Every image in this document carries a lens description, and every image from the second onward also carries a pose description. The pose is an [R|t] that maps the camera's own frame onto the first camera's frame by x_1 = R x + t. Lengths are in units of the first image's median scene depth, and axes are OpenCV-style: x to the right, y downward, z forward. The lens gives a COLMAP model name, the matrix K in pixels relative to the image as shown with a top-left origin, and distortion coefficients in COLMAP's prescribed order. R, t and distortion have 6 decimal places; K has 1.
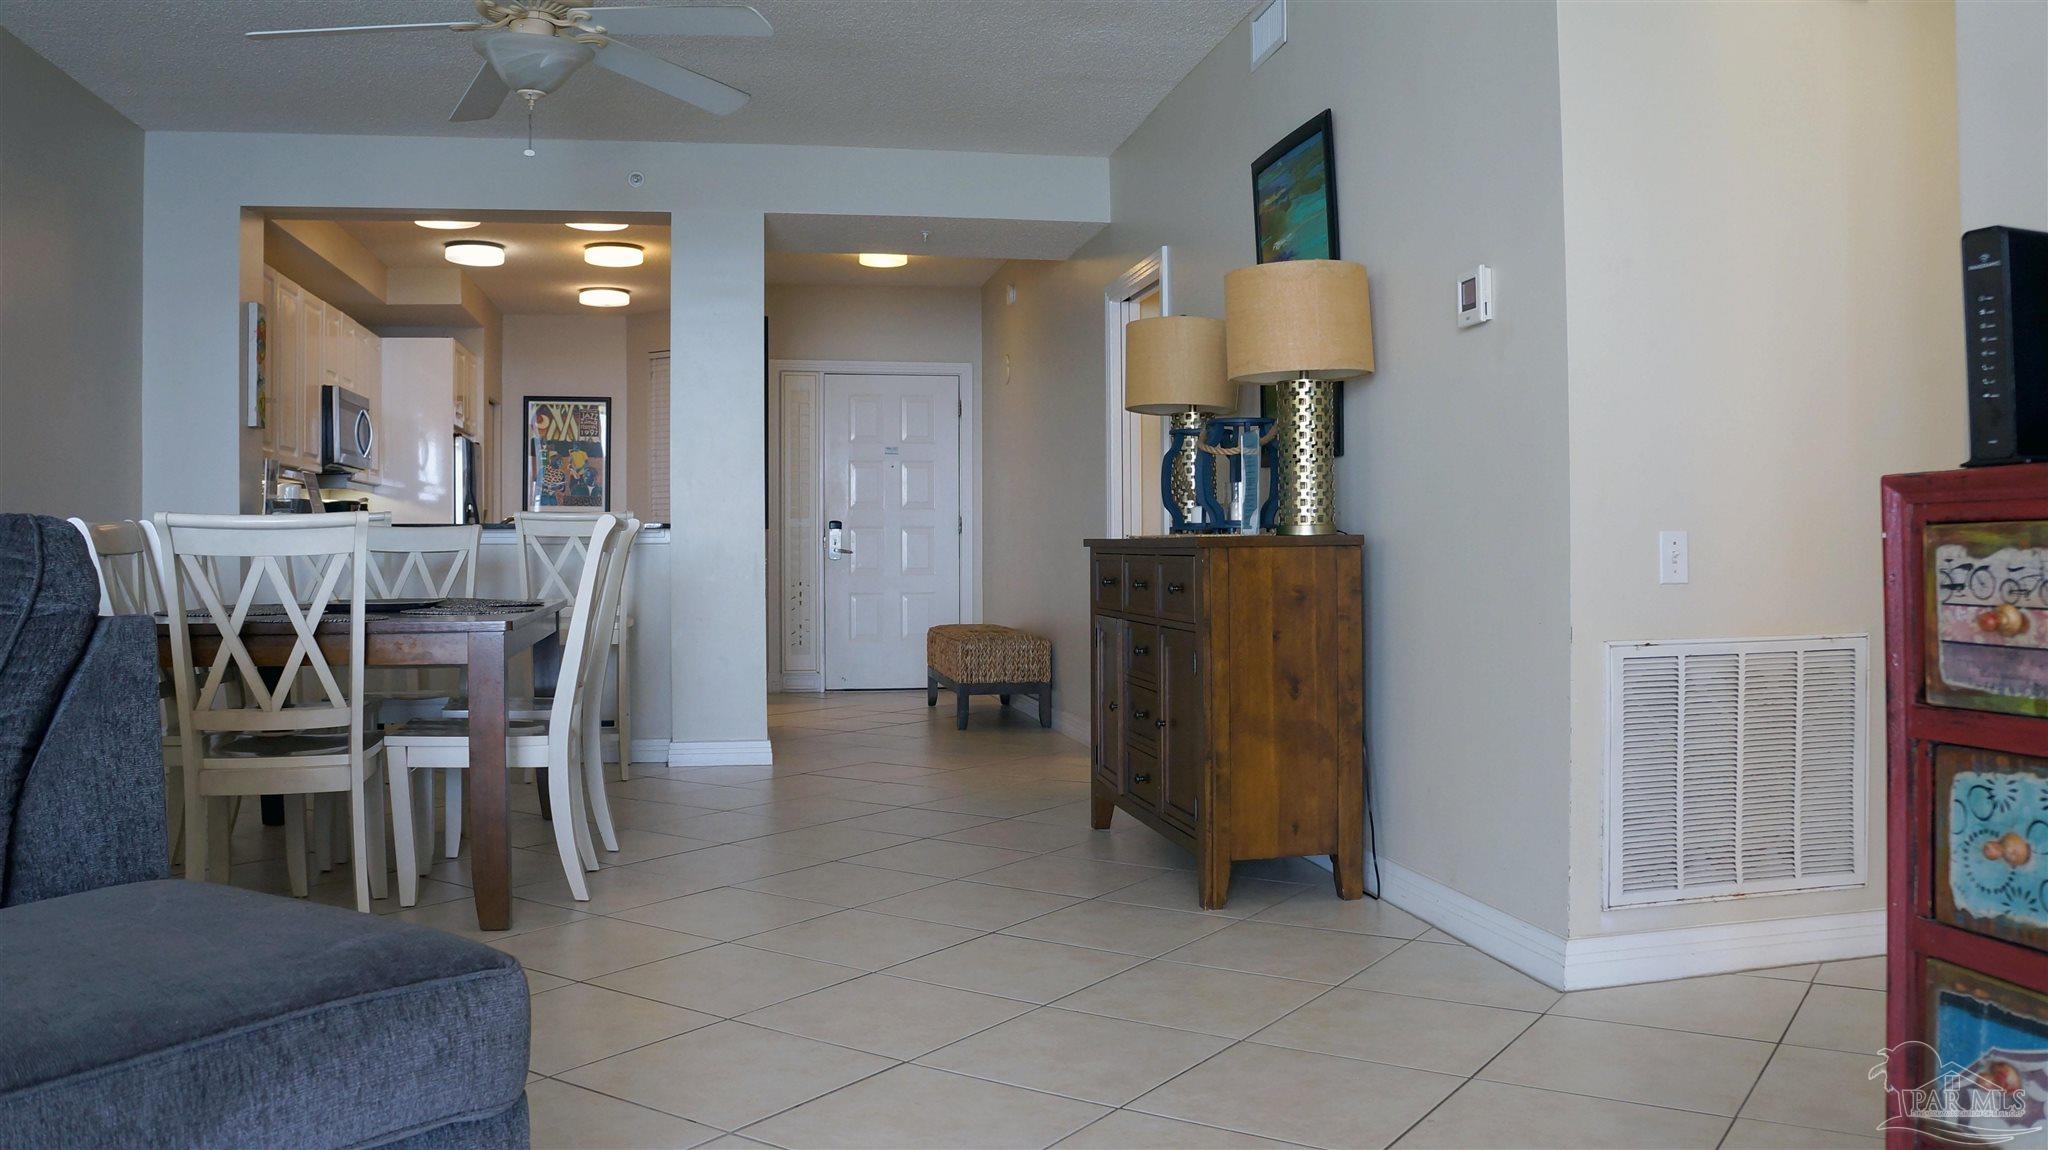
lens RADIAL K [[1608.8, 0, 1008.2], [0, 1608.8, 576.6], [0, 0, 1]] dist [-0.181654, 0.129048]
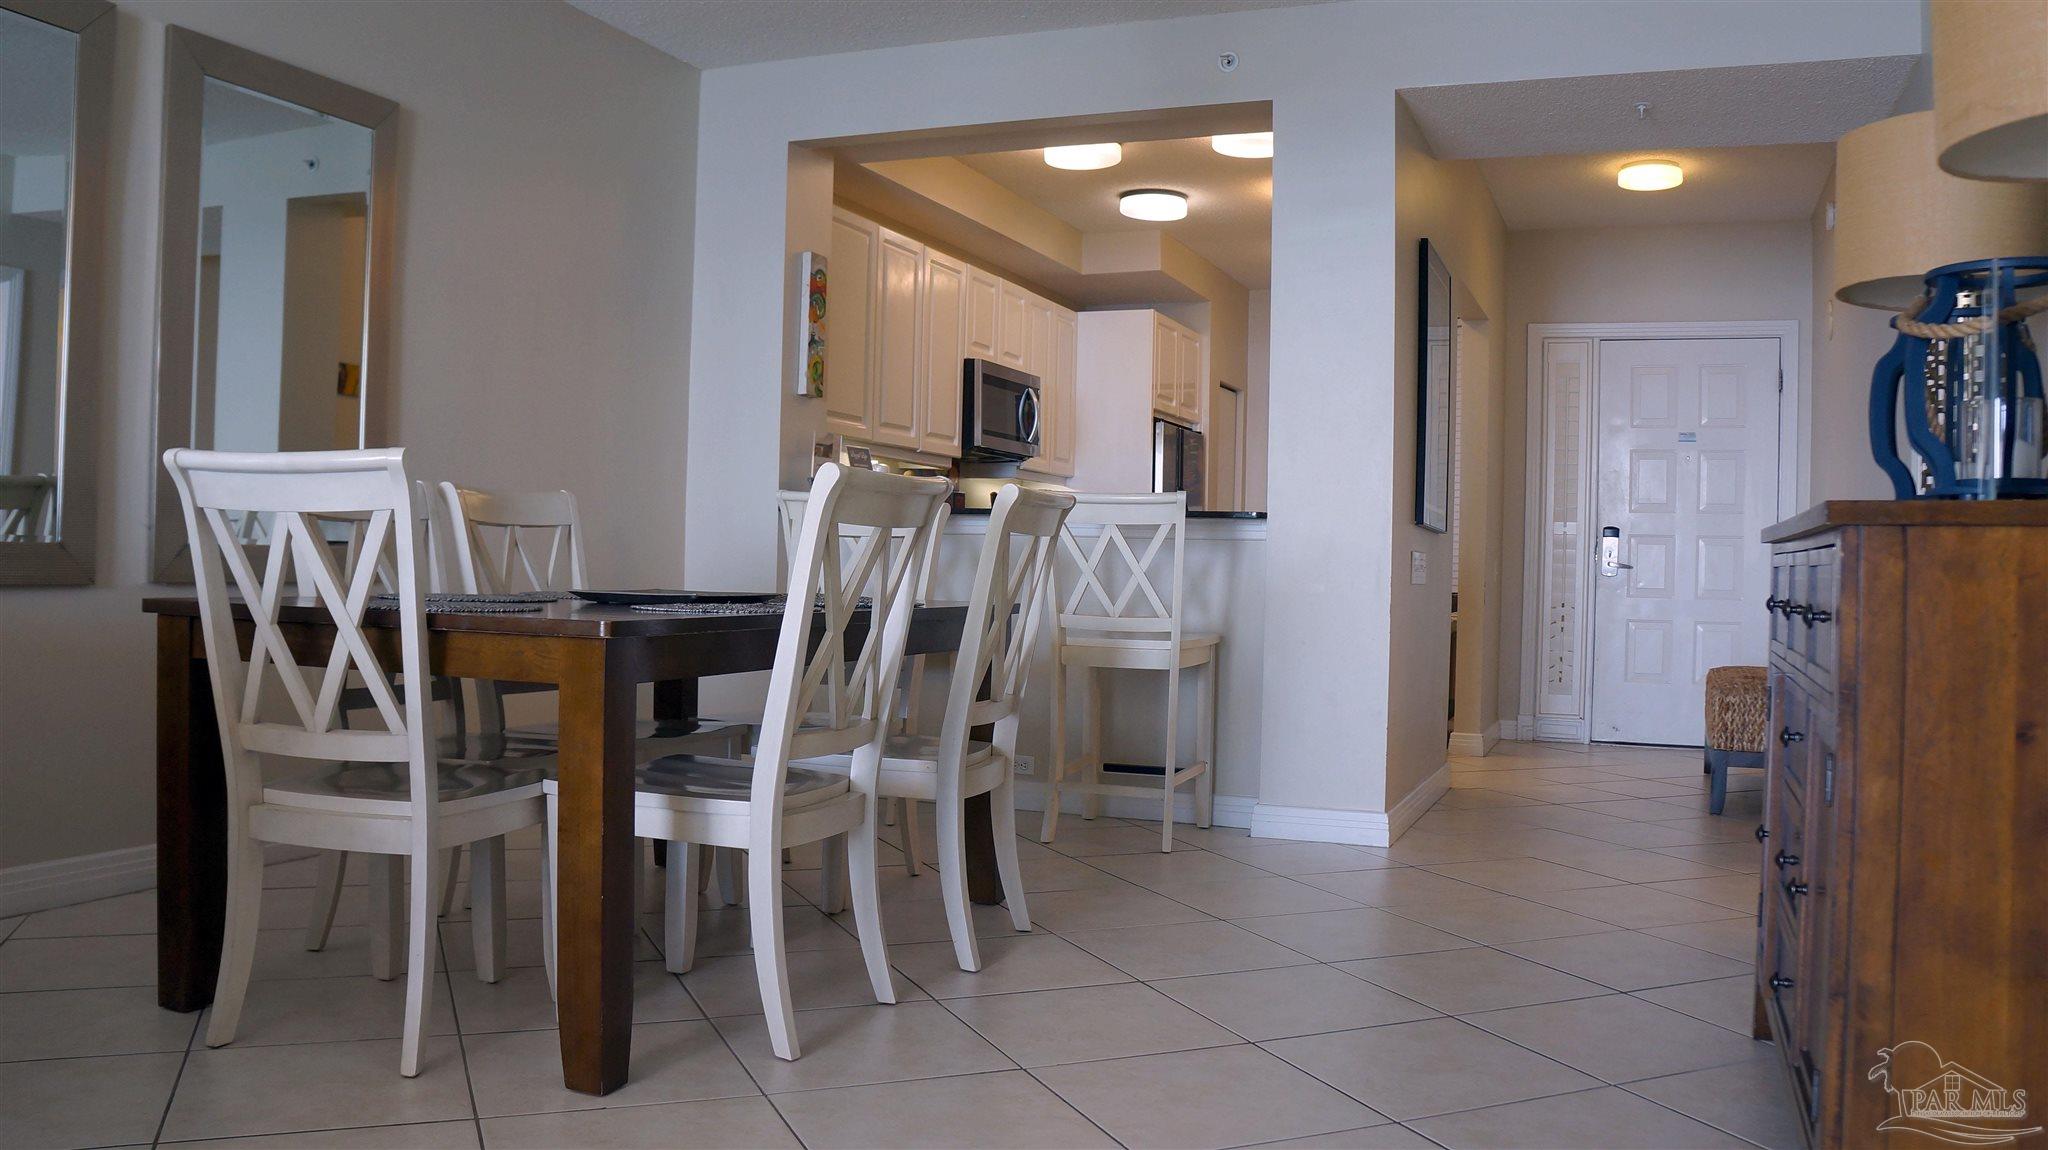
lens RADIAL K [[1608.8, 0, 1008.2], [0, 1608.8, 576.6], [0, 0, 1]] dist [-0.181654, 0.129048]
pose [[0.840945, 0.028176, -0.540387, 0.155072], [-0.035223, 0.999376, -0.002705, 0.005397], [0.539974, 0.021309, 0.841412, 0.500317]]
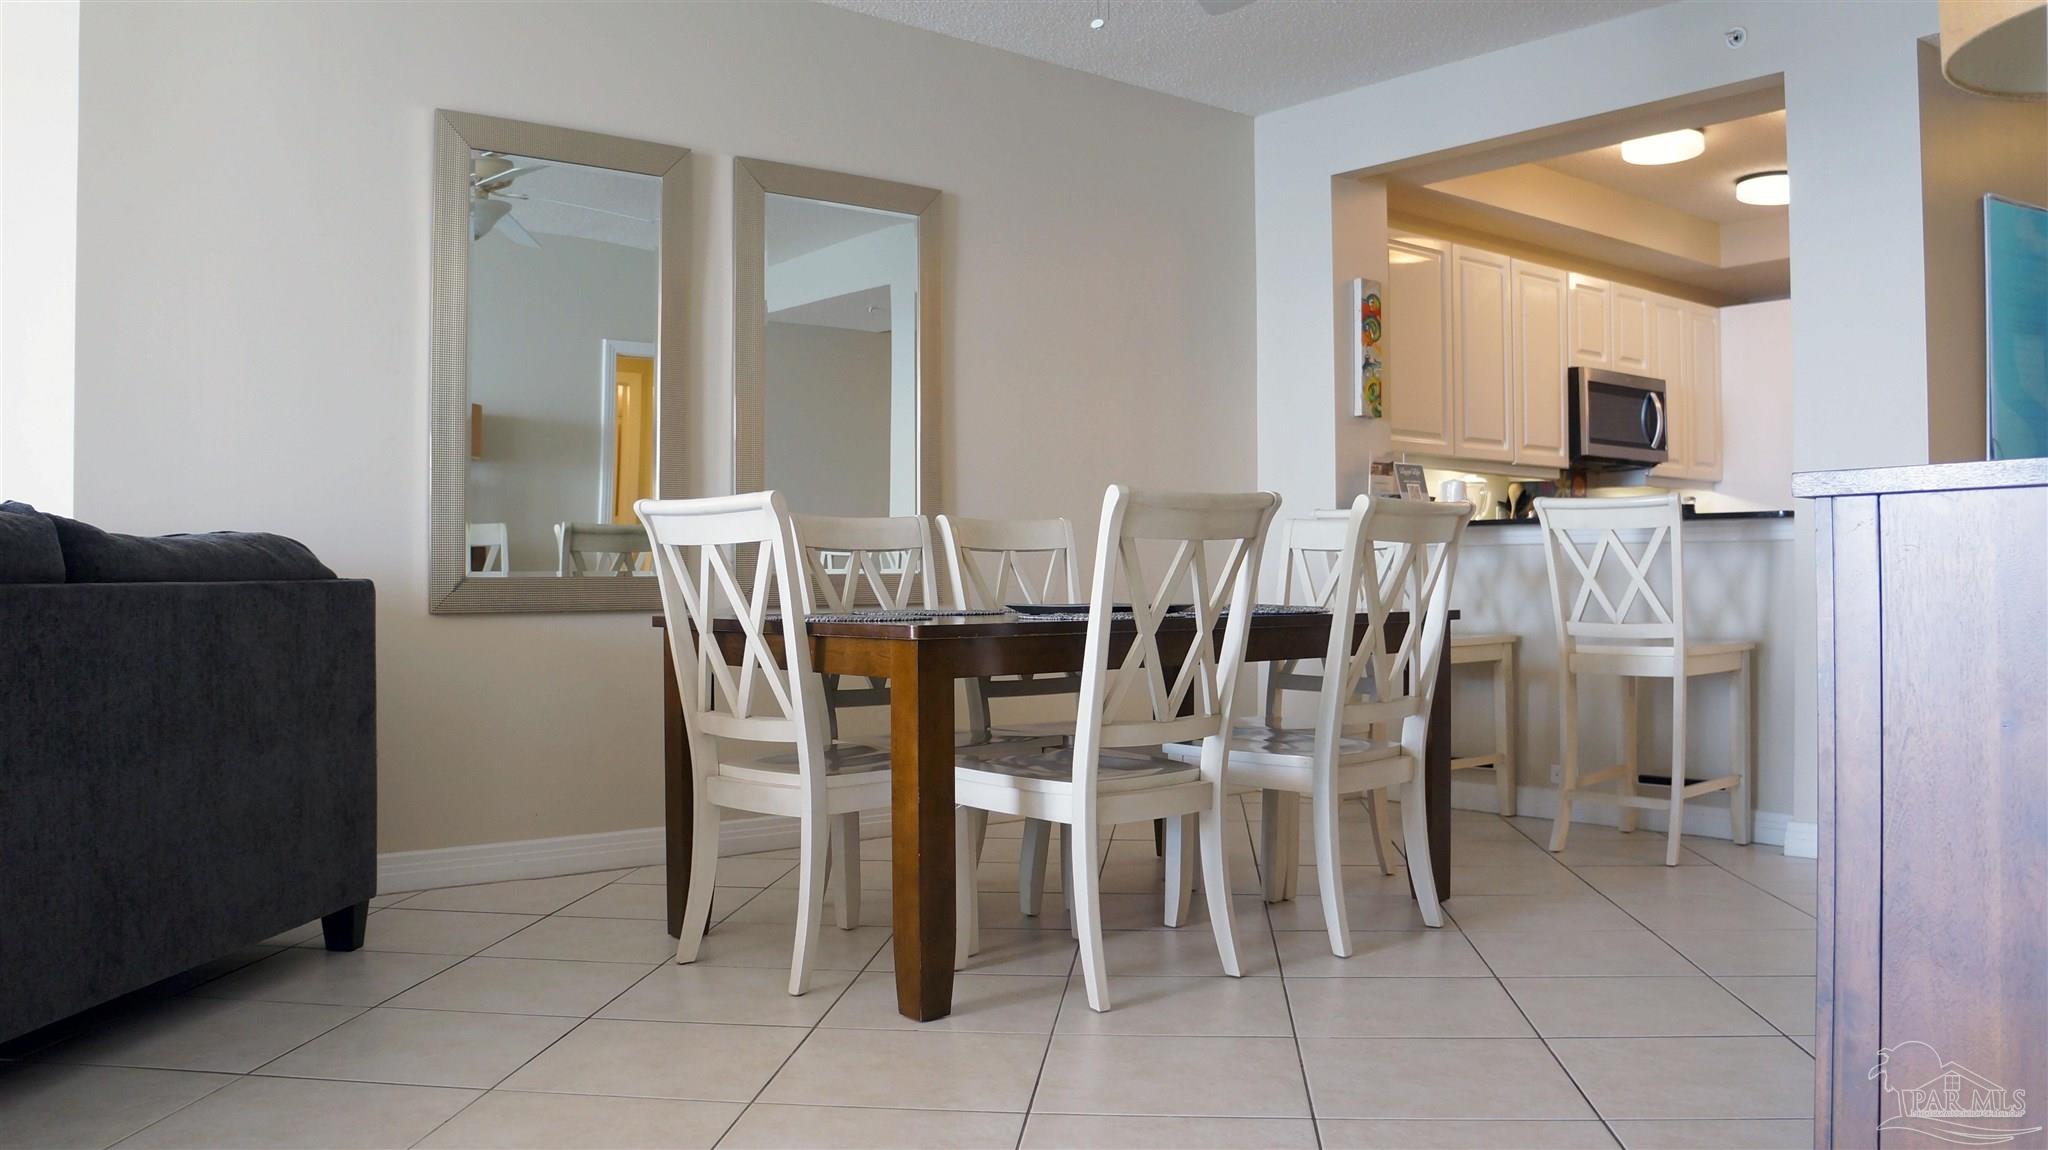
lens RADIAL K [[1608.8, 0, 1008.2], [0, 1608.8, 576.6], [0, 0, 1]] dist [-0.181654, 0.129048]
pose [[0.482510, -0.000125, -0.875890, 0.362605], [-0.011400, 0.999914, -0.006423, 0.007748], [0.875816, 0.013085, 0.482468, 0.605461]]
